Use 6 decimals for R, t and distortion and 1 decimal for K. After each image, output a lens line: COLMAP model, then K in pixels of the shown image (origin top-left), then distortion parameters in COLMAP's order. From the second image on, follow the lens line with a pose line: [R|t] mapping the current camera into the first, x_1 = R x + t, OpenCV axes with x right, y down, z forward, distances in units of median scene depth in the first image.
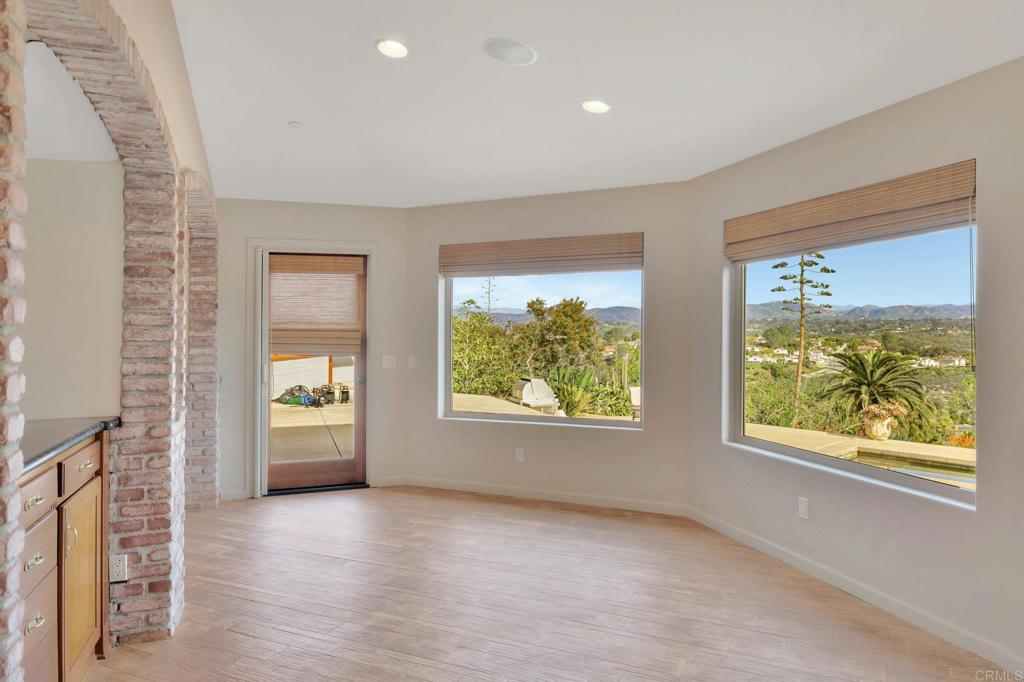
lens RADIAL K [[703.7, 0, 513.9], [0, 703.7, 336.9], [0, 0, 1]] dist [-0.005542, -0.001732]
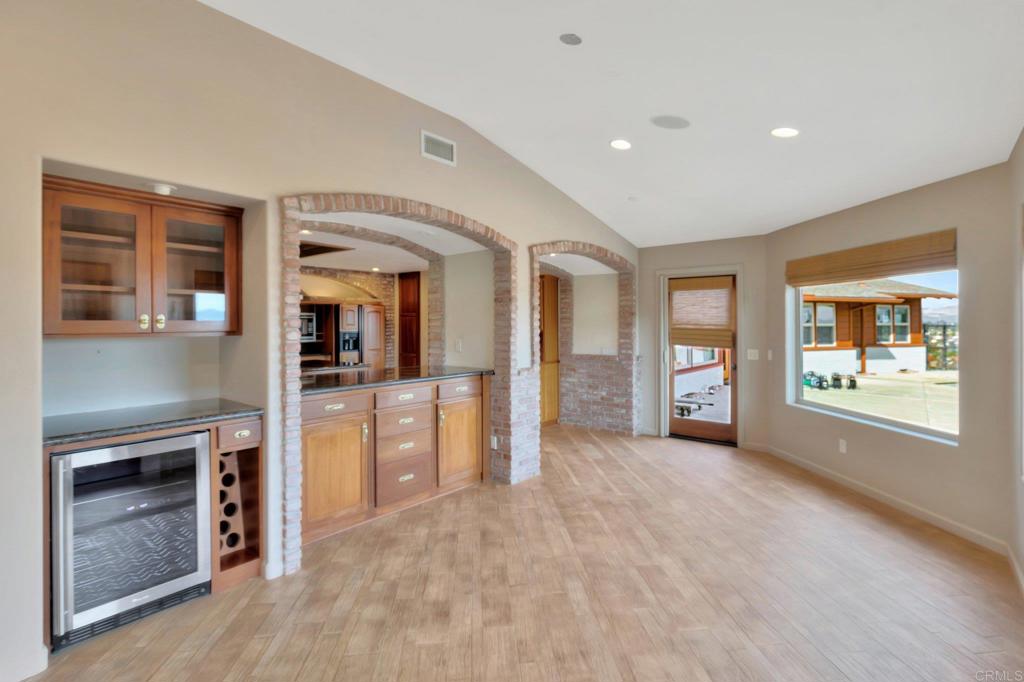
lens RADIAL K [[476.0, 0, 511.7], [0, 476.0, 326.1], [0, 0, 1]] dist [0.000344, -0.000065]
pose [[0.519438, 0.009858, -0.854452, 0.363808], [-0.018527, 0.999828, 0.000272, -0.009877], [0.854308, 0.015690, 0.519531, 0.167125]]
